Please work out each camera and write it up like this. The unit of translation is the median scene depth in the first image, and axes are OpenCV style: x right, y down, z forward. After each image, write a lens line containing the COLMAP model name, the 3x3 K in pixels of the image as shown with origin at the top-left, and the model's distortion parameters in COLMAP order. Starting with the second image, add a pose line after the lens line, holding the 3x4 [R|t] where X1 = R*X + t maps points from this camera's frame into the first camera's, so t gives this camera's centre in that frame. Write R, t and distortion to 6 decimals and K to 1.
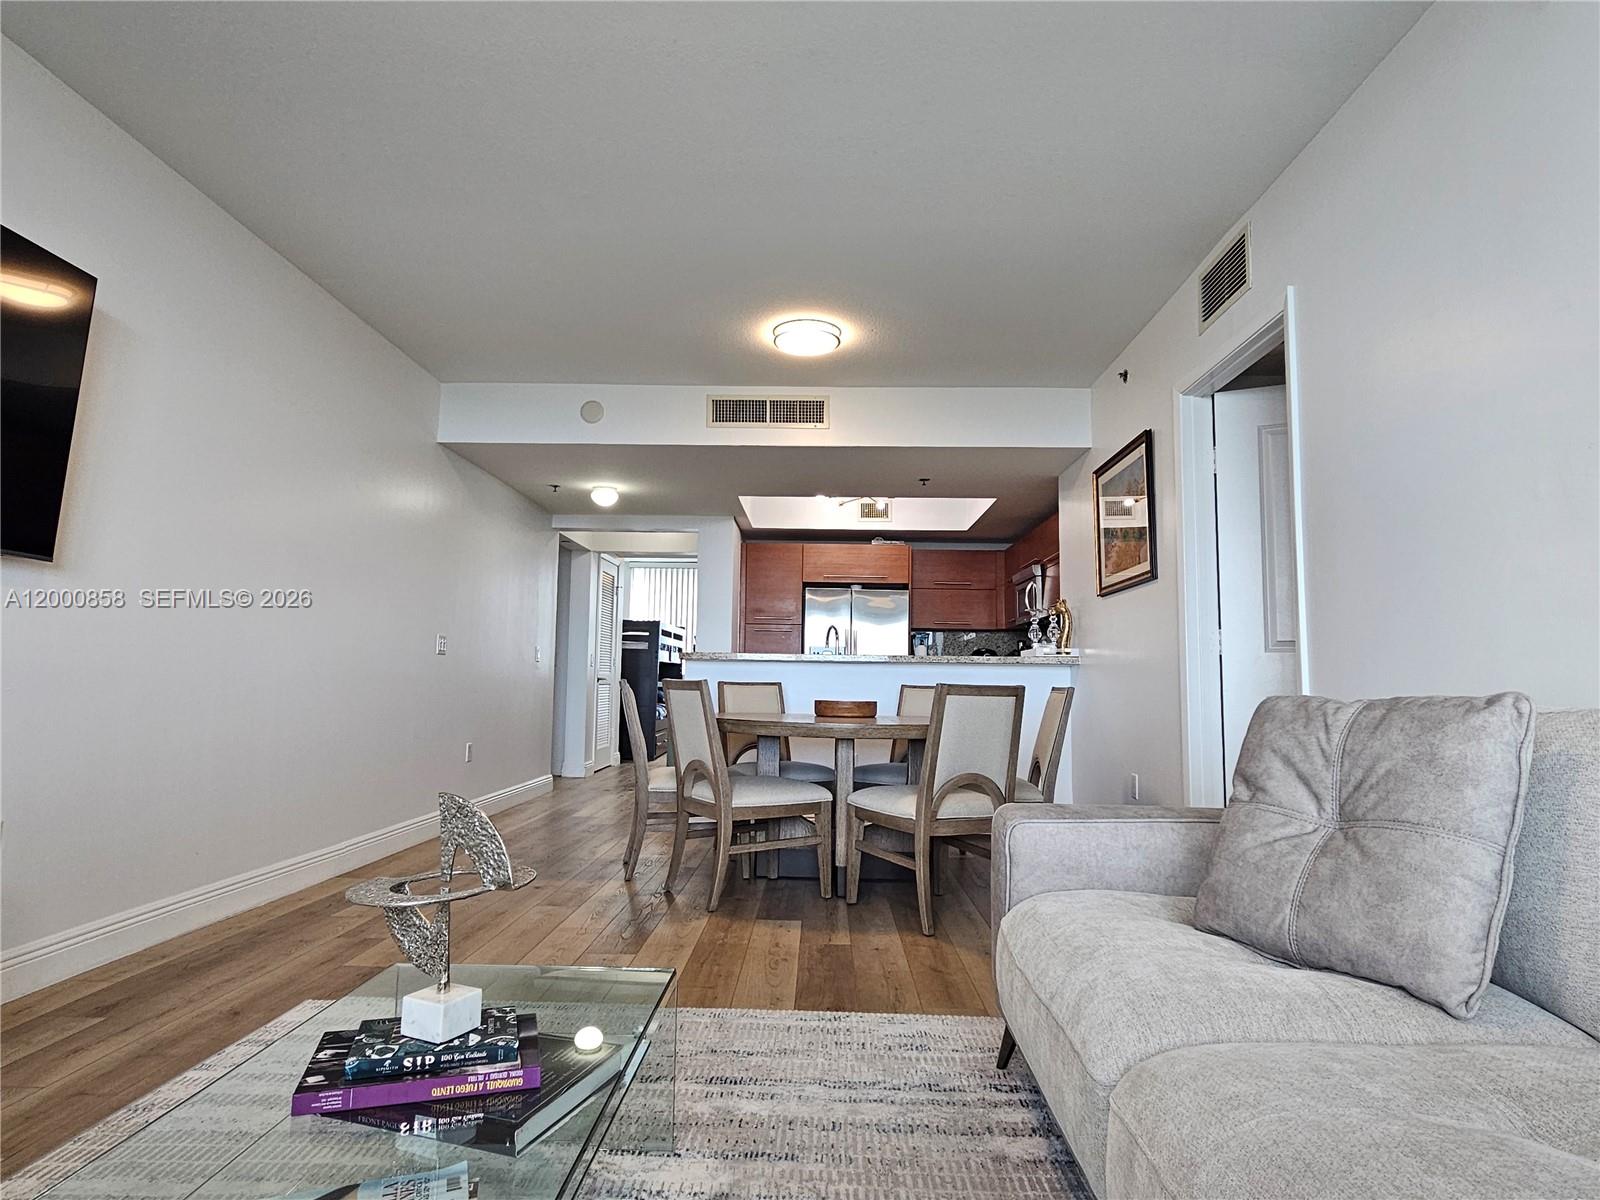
lens RADIAL K [[922.5, 0, 803.4], [0, 922.5, 599.4], [0, 0, 1]] dist [0.006362, 0.000594]
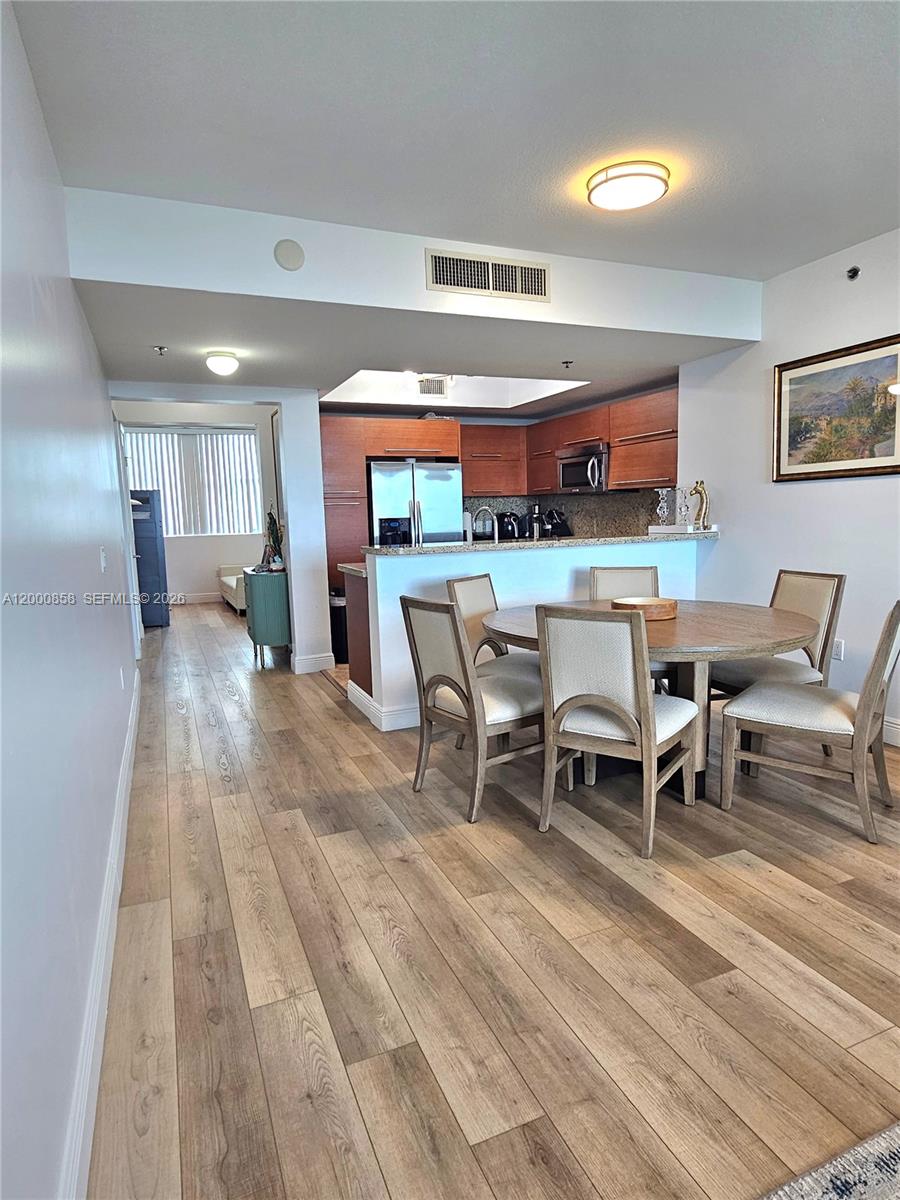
lens RADIAL K [[691.9, 0, 449.6], [0, 691.9, 598.8], [0, 0, 1]] dist [0.006362, 0.000594]
pose [[0.910613, -0.088525, 0.403668, -0.303880], [0.000393, 0.976973, 0.213364, -0.034572], [-0.413261, -0.194133, 0.889679, 0.294154]]
